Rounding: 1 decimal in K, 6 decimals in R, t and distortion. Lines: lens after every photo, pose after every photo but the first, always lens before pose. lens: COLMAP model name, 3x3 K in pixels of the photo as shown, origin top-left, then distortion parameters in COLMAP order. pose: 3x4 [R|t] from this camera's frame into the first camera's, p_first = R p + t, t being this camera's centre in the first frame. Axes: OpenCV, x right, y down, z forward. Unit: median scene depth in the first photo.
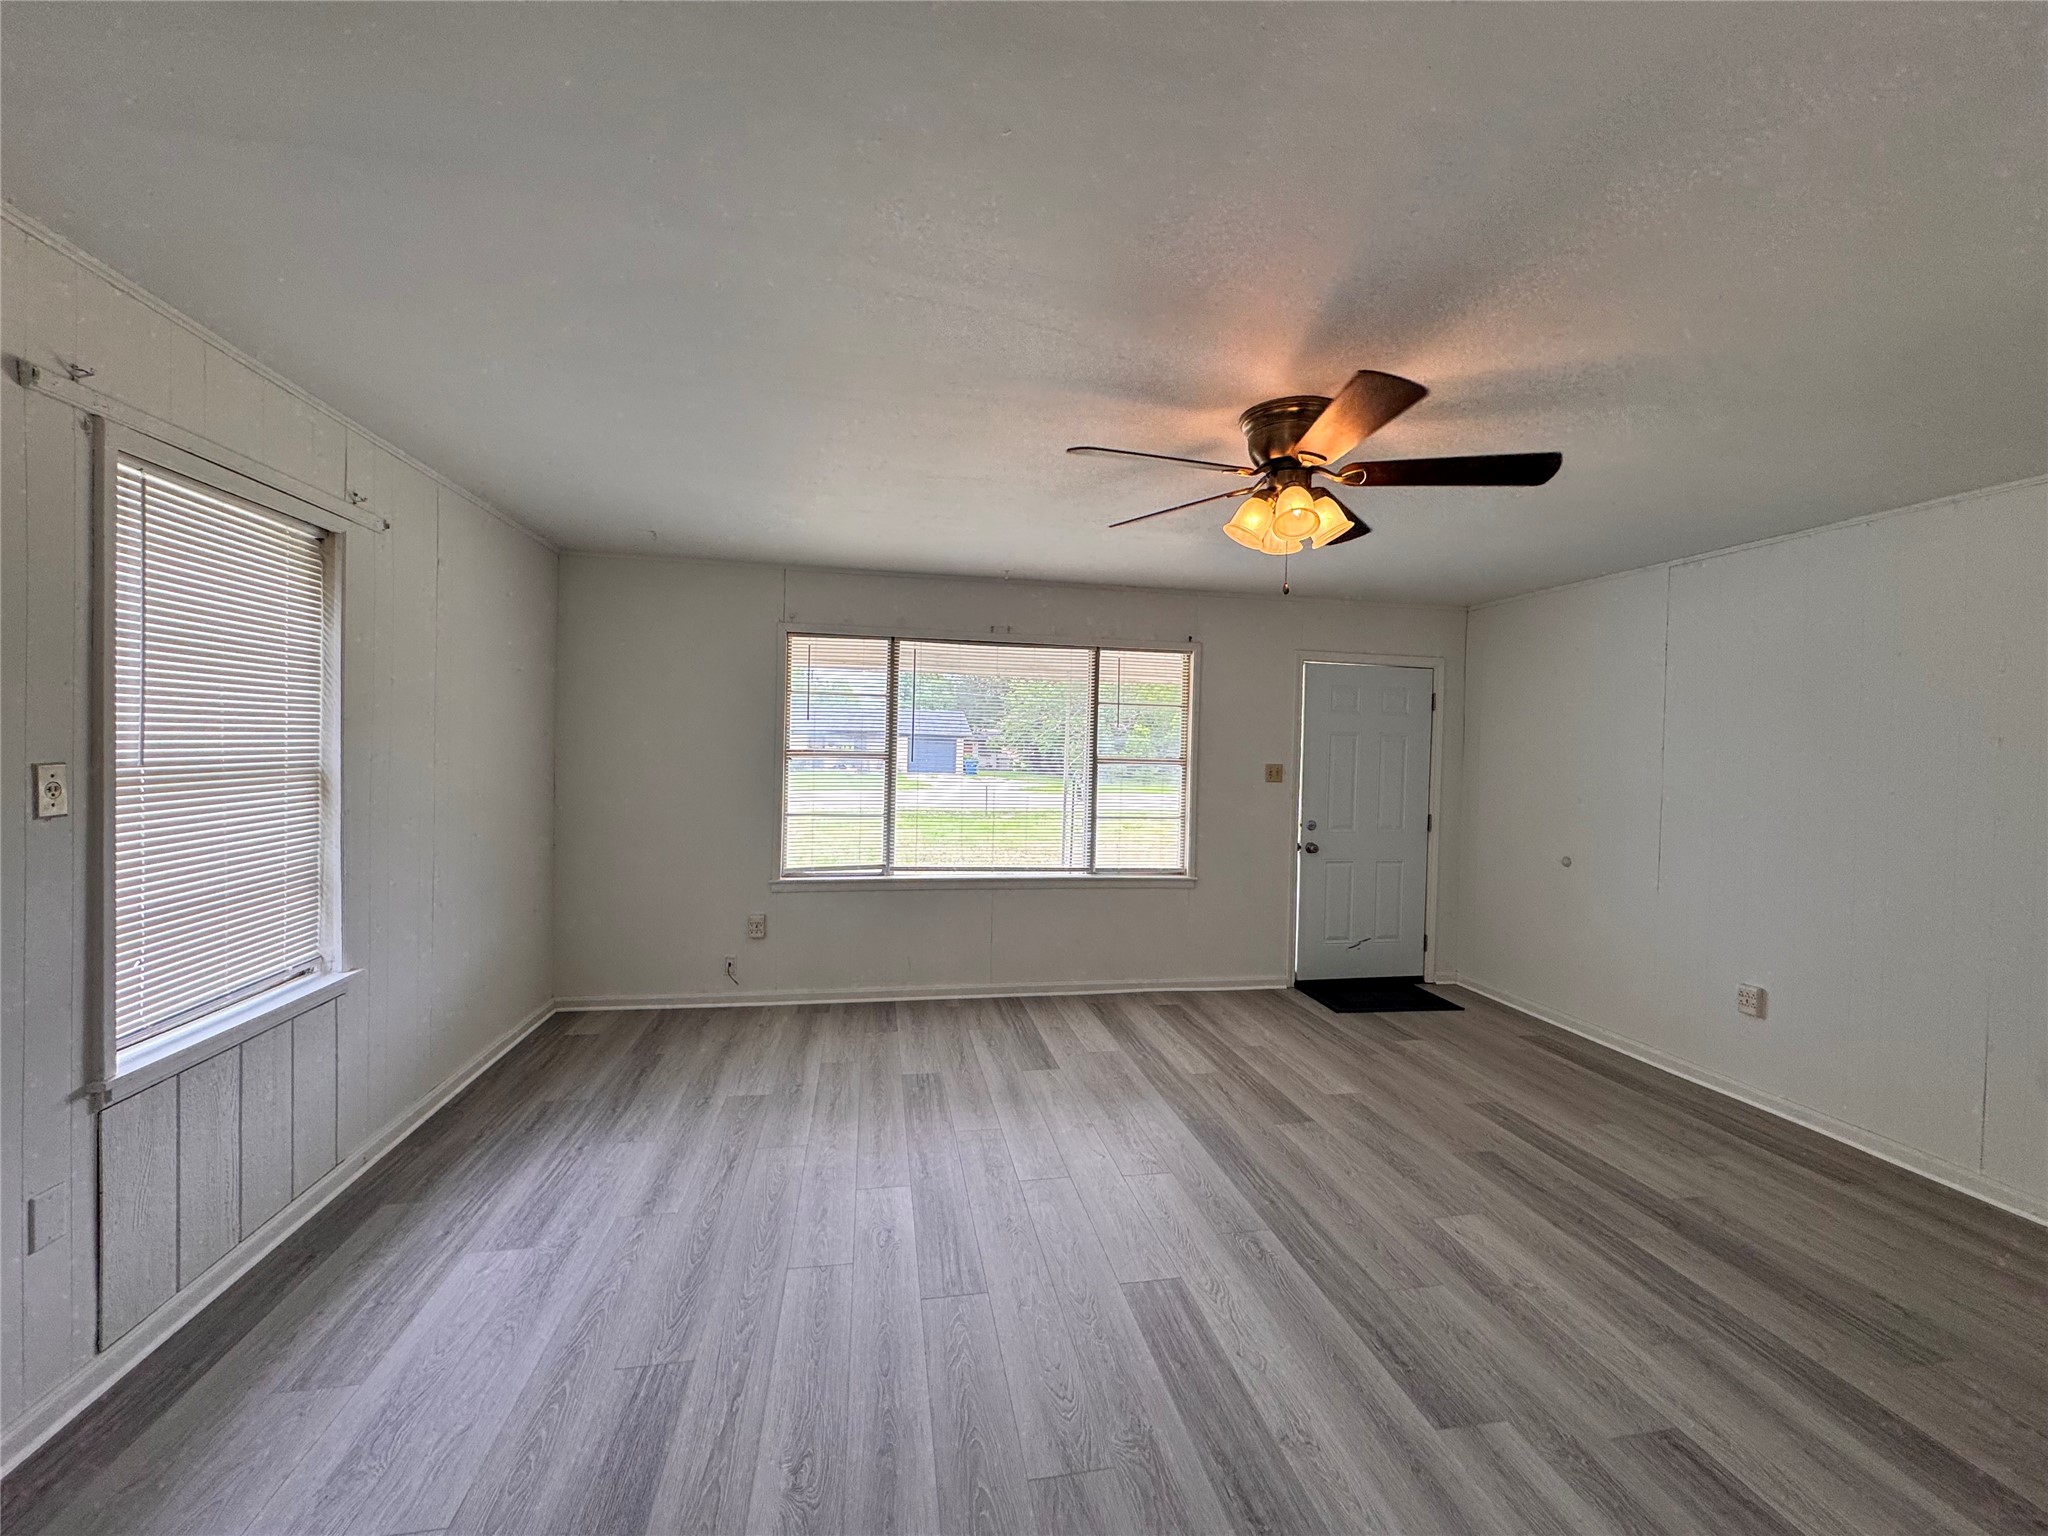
lens RADIAL K [[817.3, 0, 1024.0], [0, 817.3, 768.0], [0, 0, 1]] dist [0.001460, 0.000173]
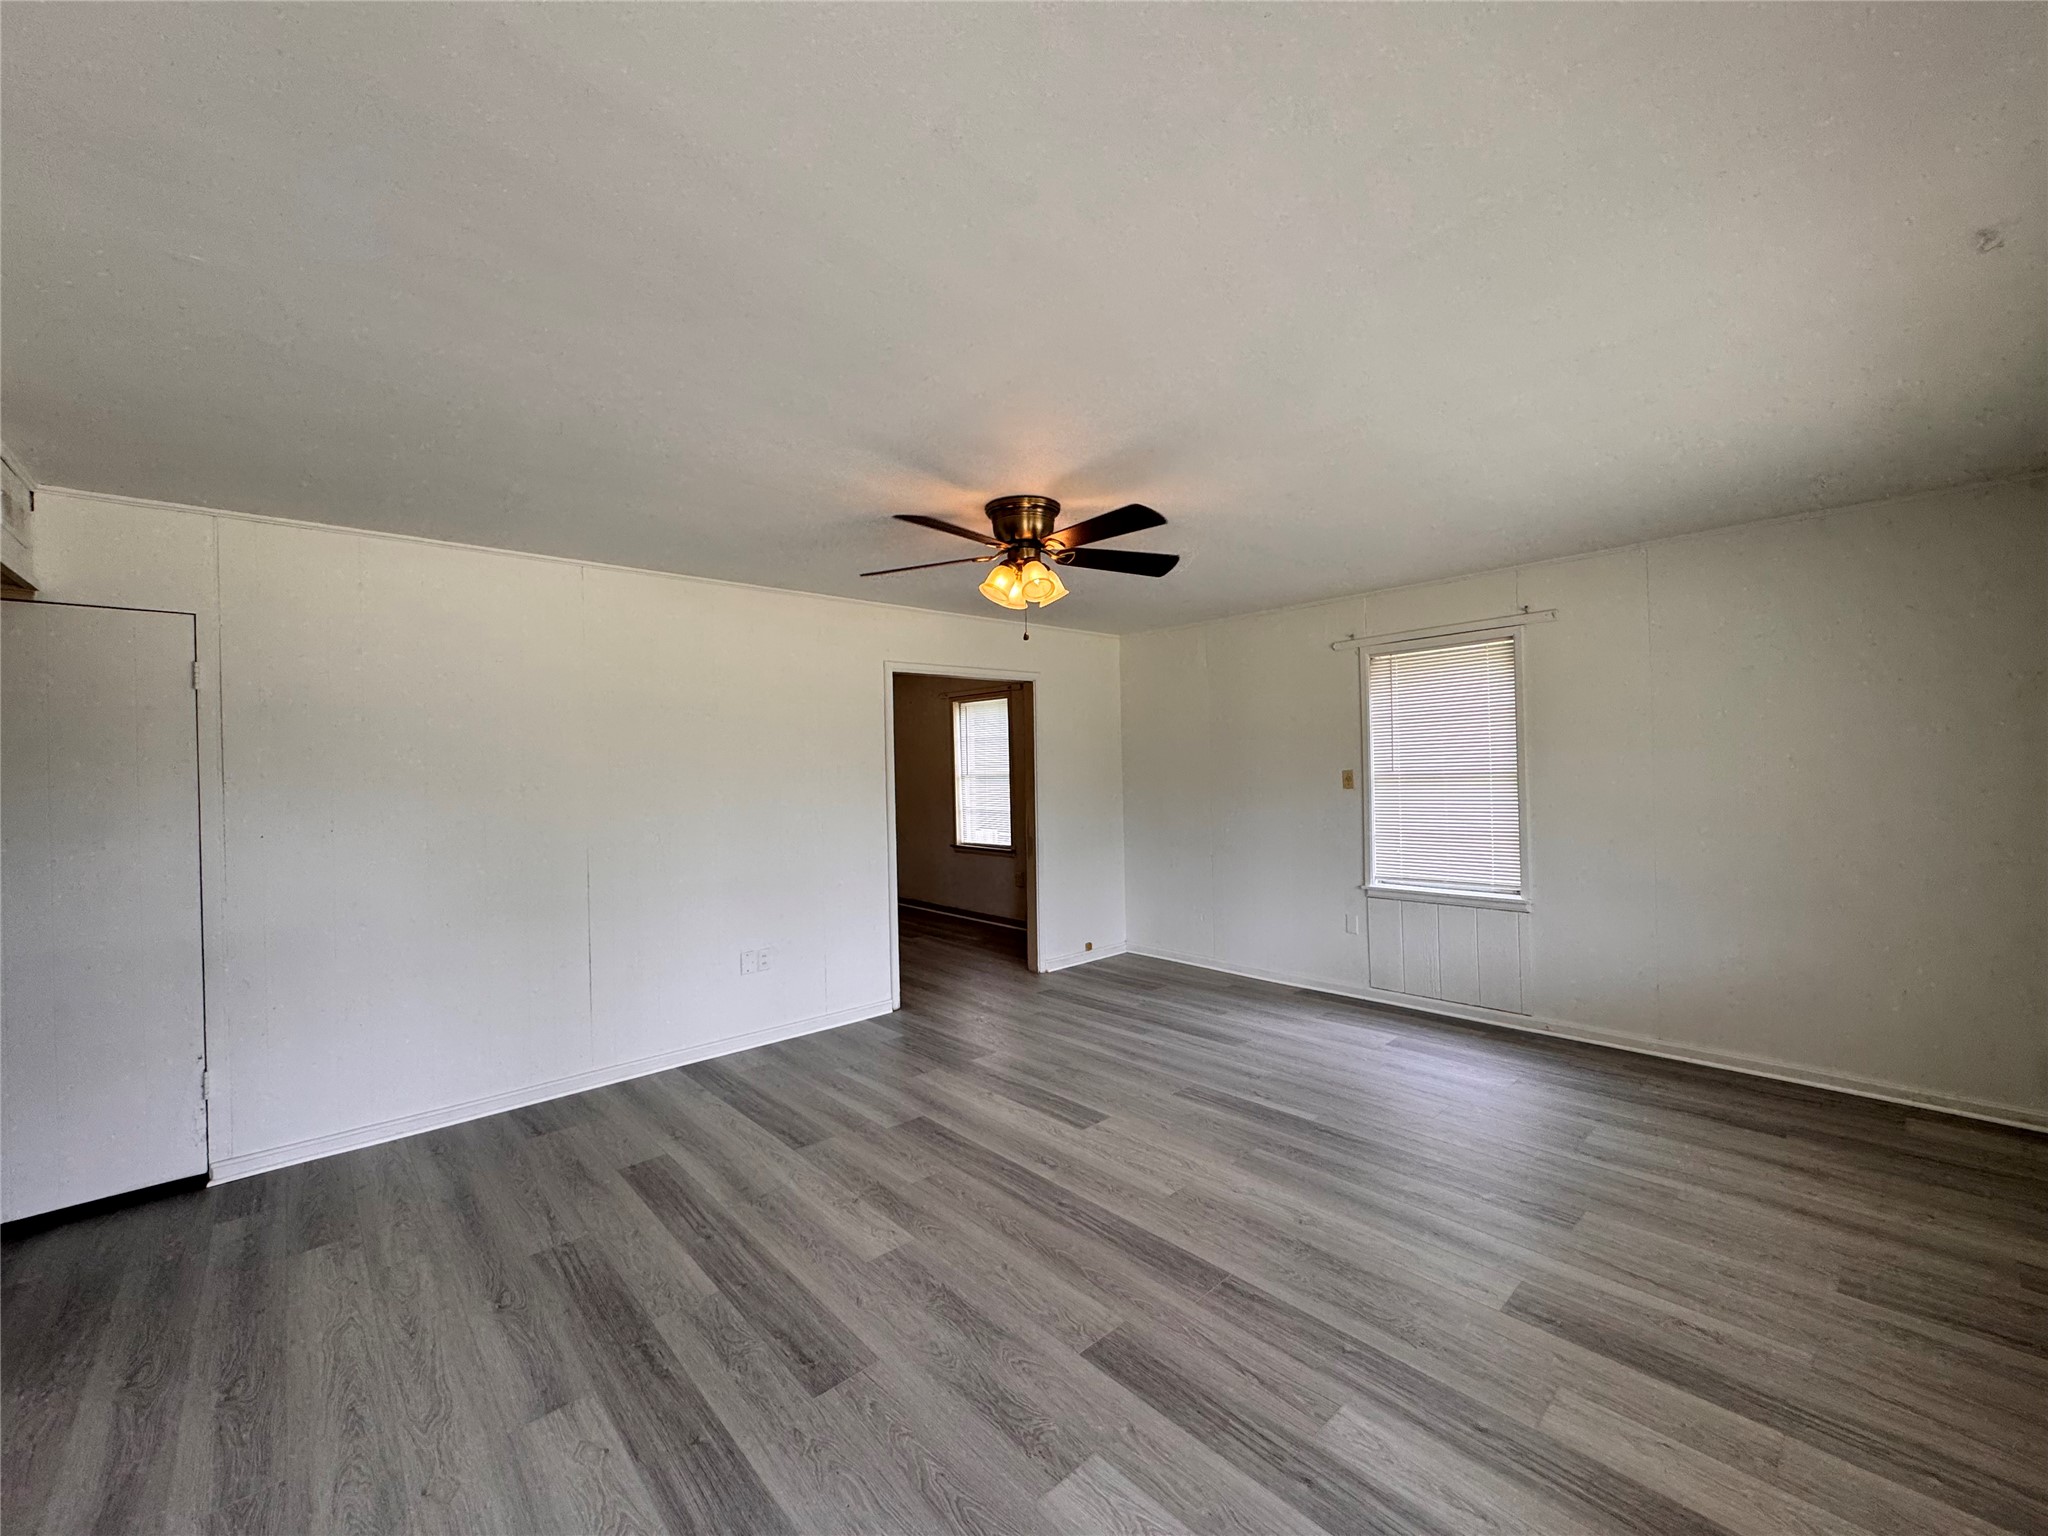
lens RADIAL K [[817.3, 0, 1024.0], [0, 817.3, 768.0], [0, 0, 1]] dist [0.001460, 0.000173]
pose [[-0.850326, -0.006814, -0.526212, 0.616233], [-0.012085, 0.999905, 0.006580, -0.007099], [0.526117, 0.011954, -0.850328, 1.287047]]
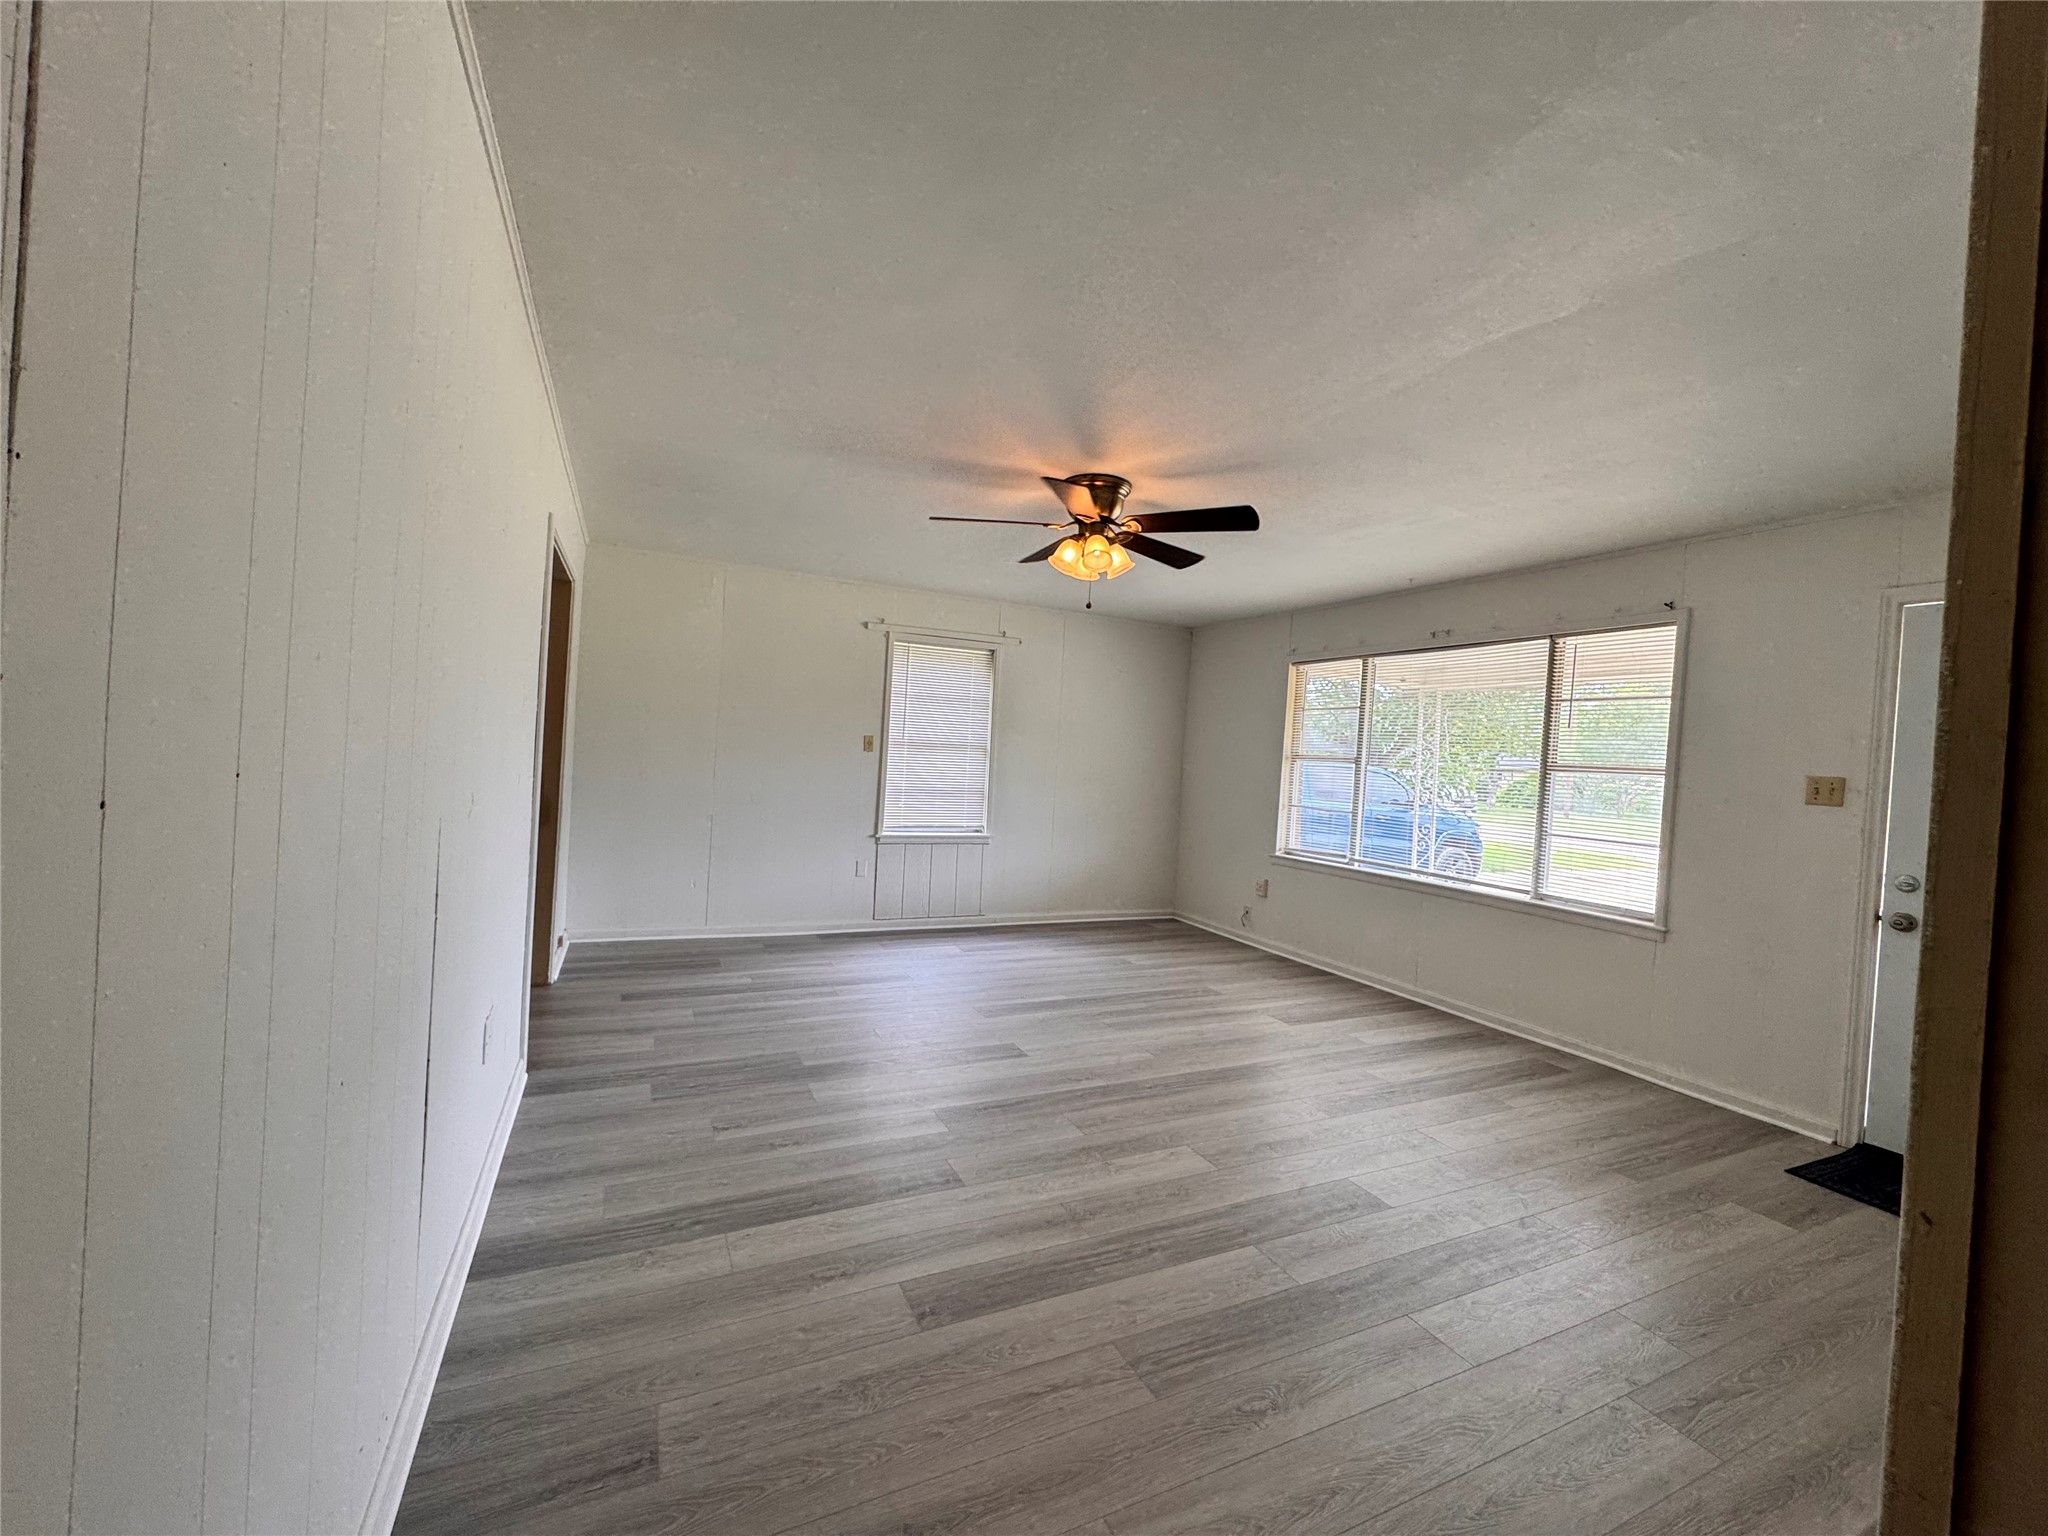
lens RADIAL K [[813.4, 0, 1024.0], [0, 813.4, 768.0], [0, 0, 1]] dist [0.000396, -0.000008]
pose [[0.257575, 0.005804, -0.966241, 1.011342], [-0.075243, 0.997066, -0.014069, 0.059027], [0.963324, 0.076327, 0.257256, 0.328875]]
